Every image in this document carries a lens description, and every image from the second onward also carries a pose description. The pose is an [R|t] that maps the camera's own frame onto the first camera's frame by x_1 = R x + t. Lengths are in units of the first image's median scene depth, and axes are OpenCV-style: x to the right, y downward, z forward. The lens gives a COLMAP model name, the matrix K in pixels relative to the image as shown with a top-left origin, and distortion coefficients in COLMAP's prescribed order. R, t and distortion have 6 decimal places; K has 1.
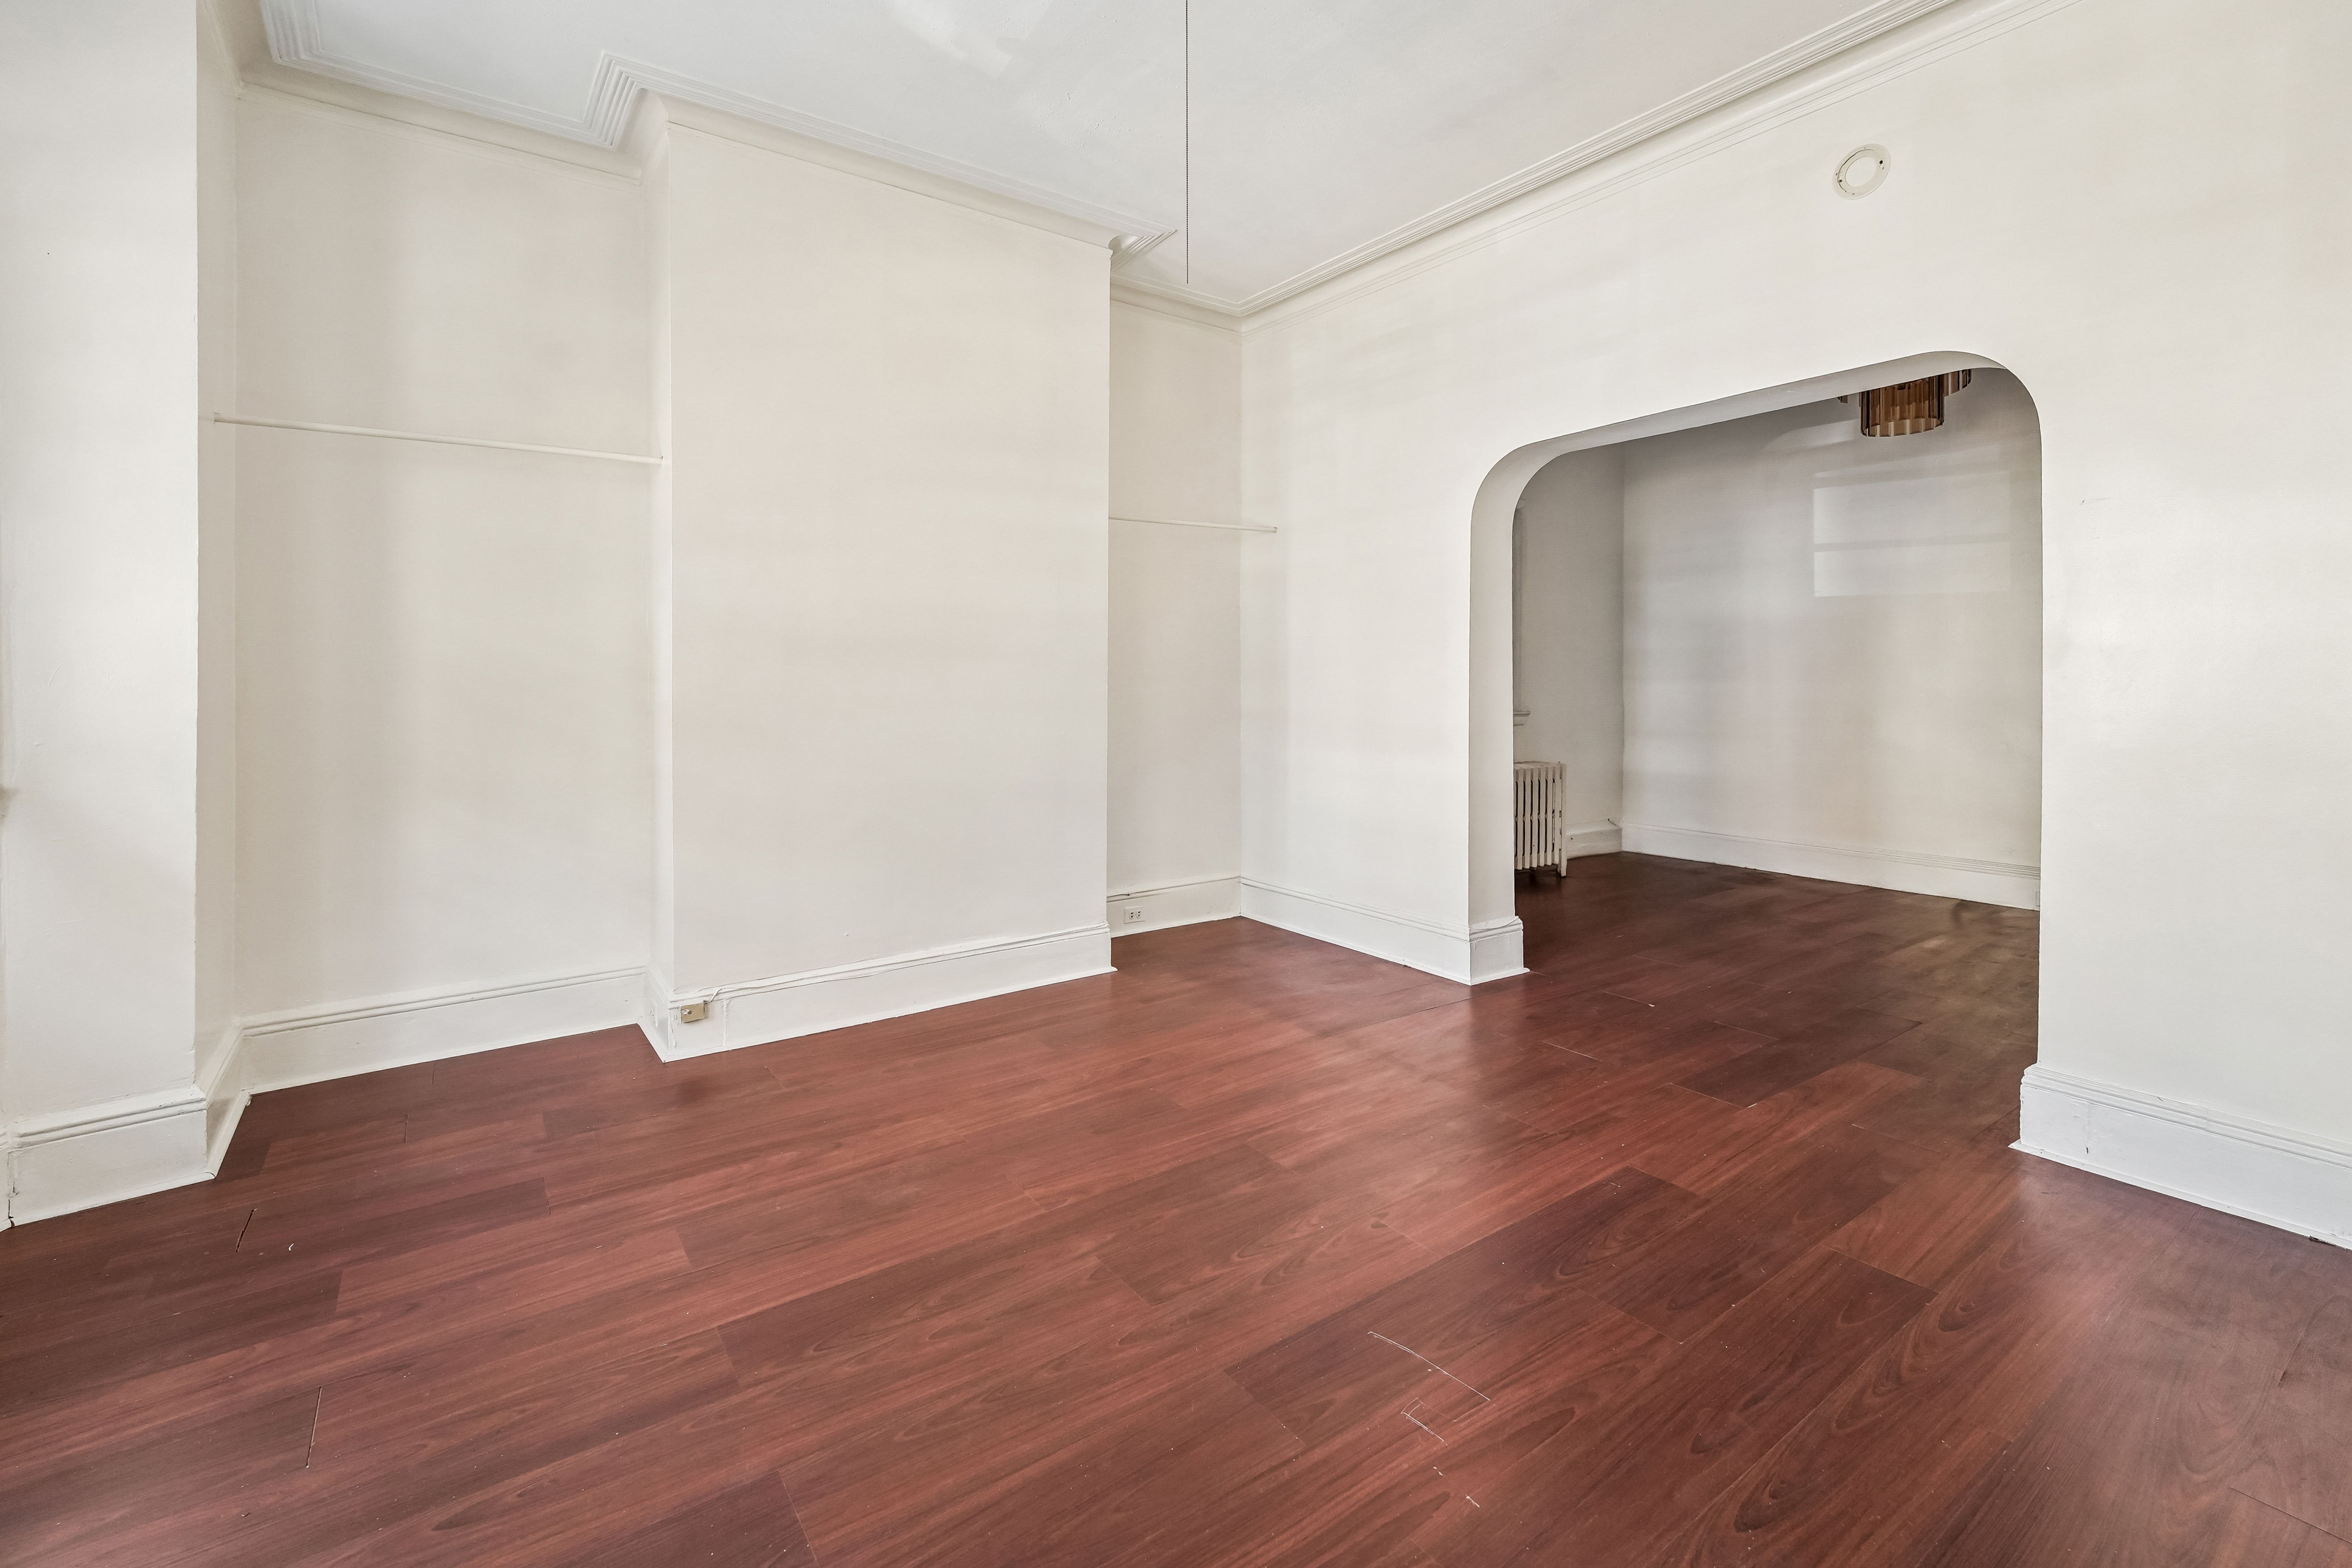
lens RADIAL K [[1023.5, 0, 1173.5], [0, 1023.5, 640.9], [0, 0, 1]] dist [0.024434, -0.000292]
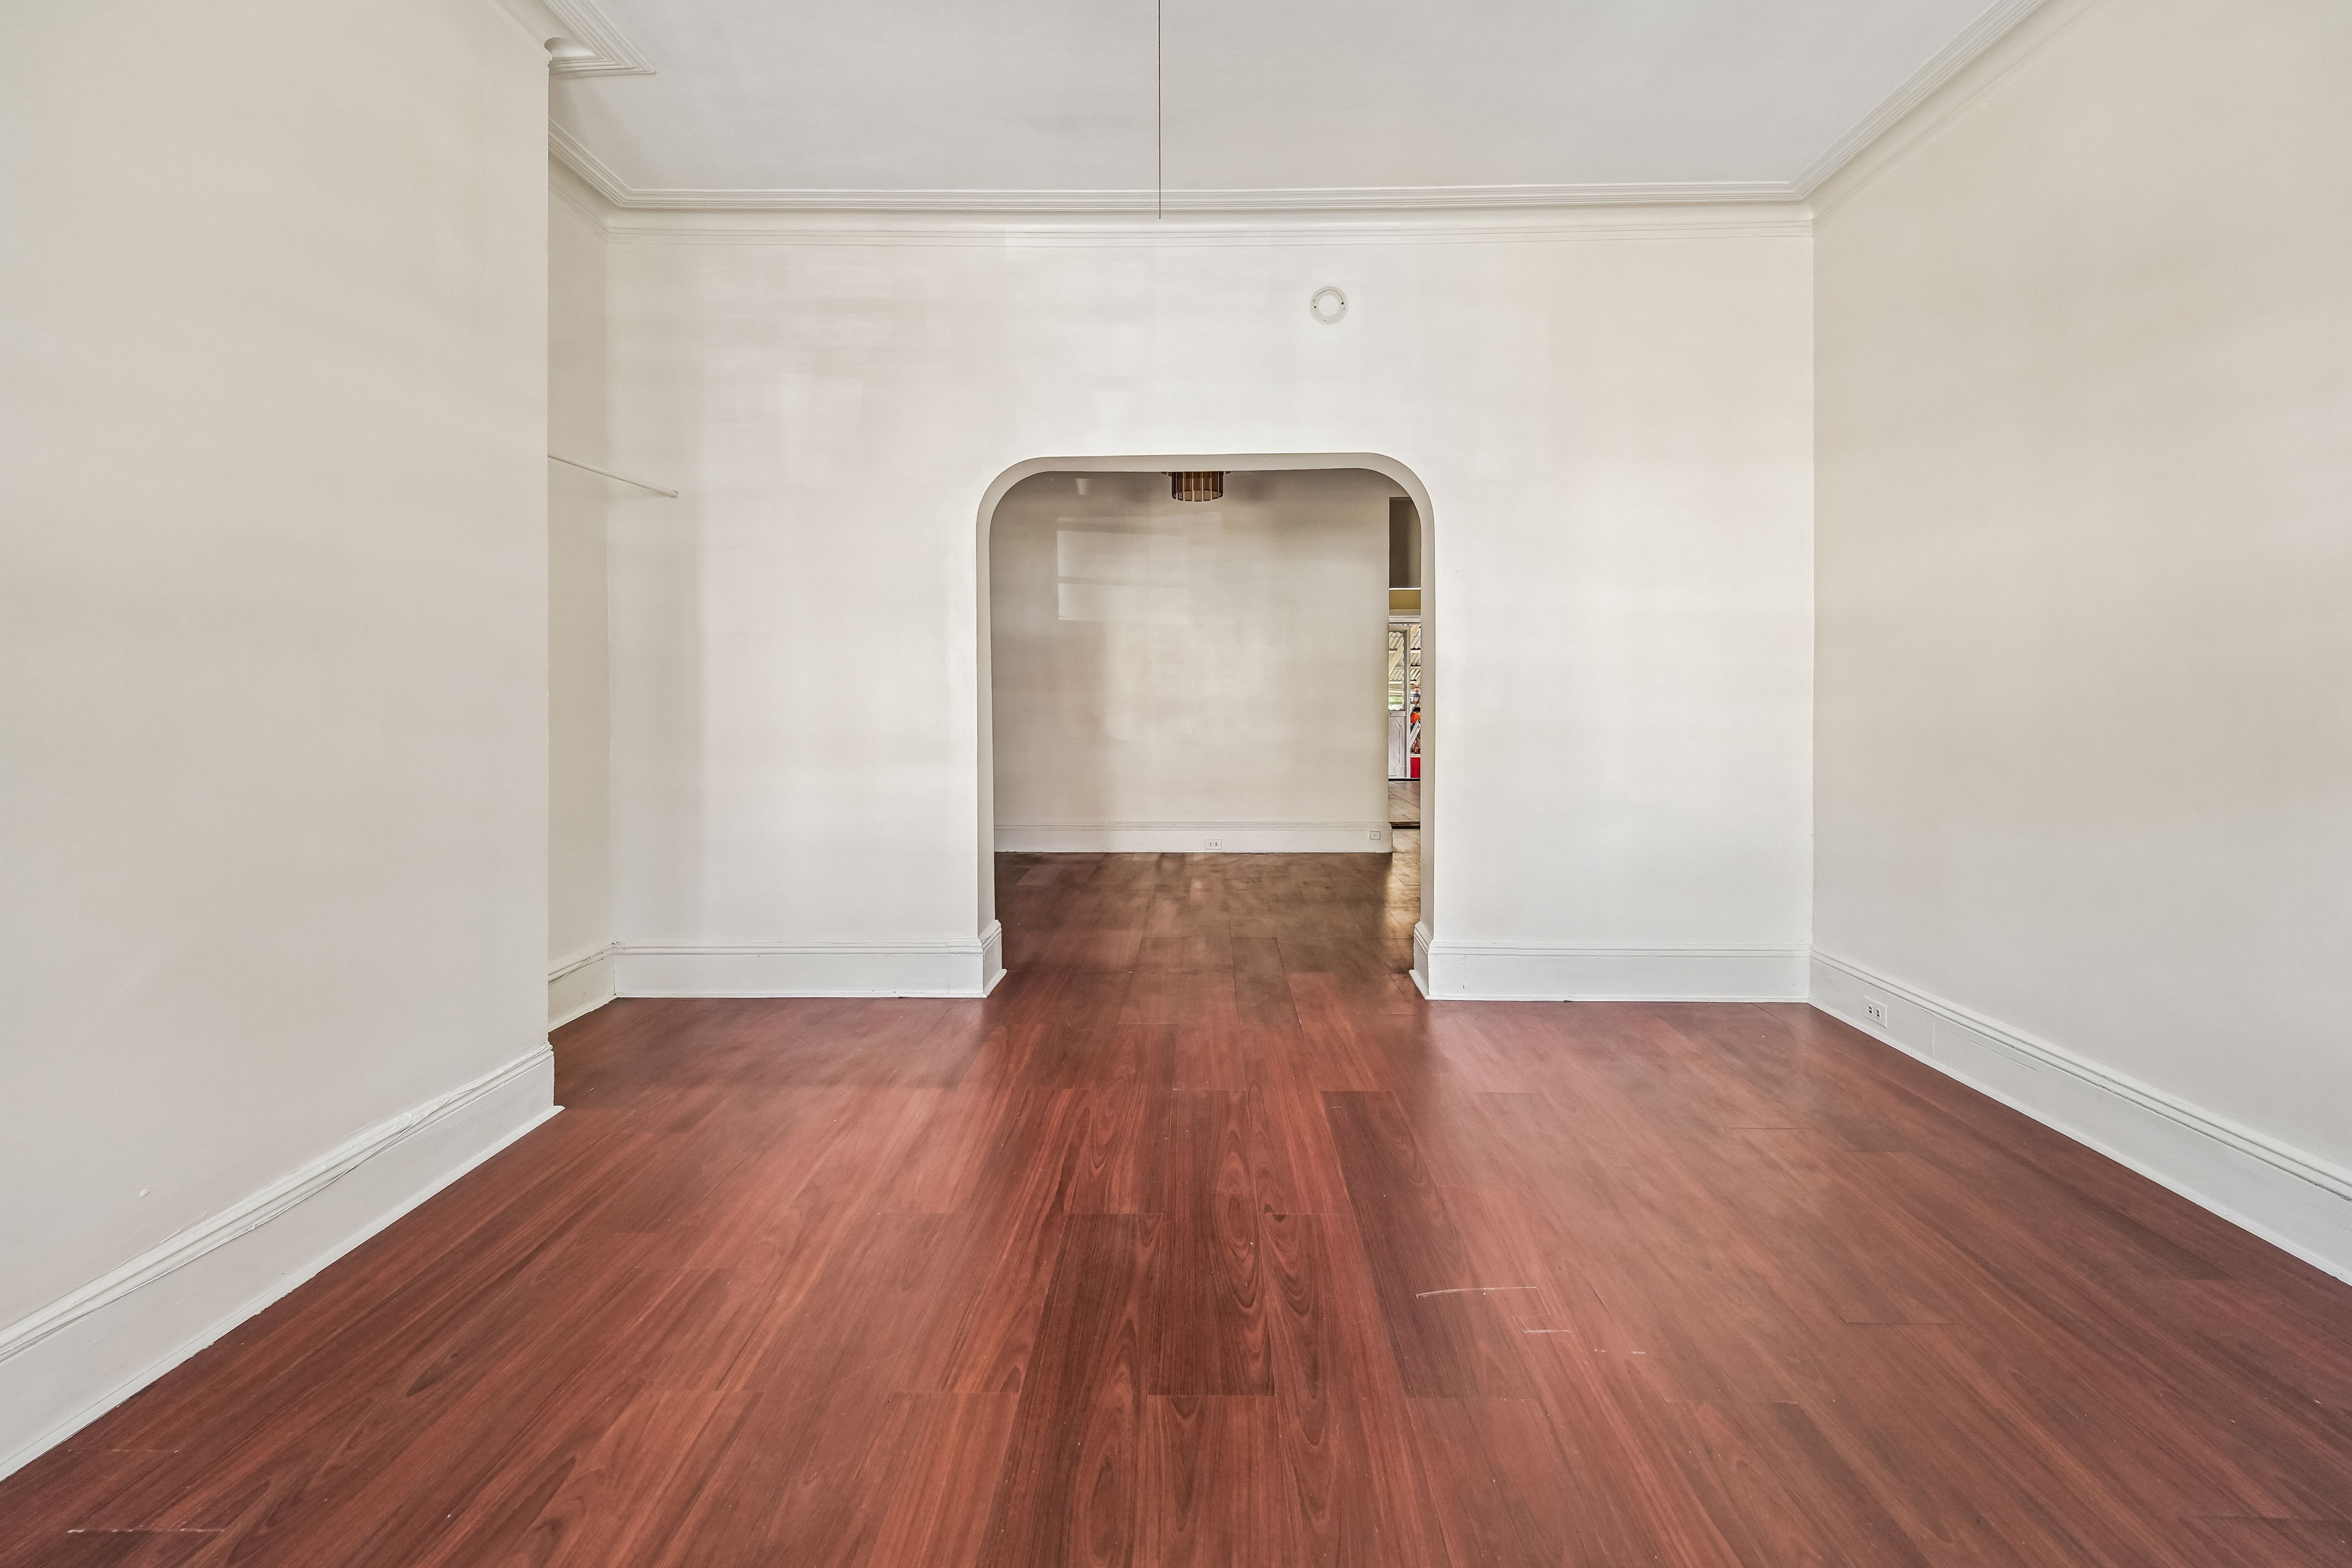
lens RADIAL K [[1004.1, 0, 1178.2], [0, 1004.1, 689.8], [0, 0, 1]] dist [0.004365, -0.000264]
pose [[0.599200, -0.001476, 0.800598, -0.465343], [-0.025056, 0.999474, 0.020595, 0.017996], [-0.800207, -0.032400, 0.598848, 0.354181]]
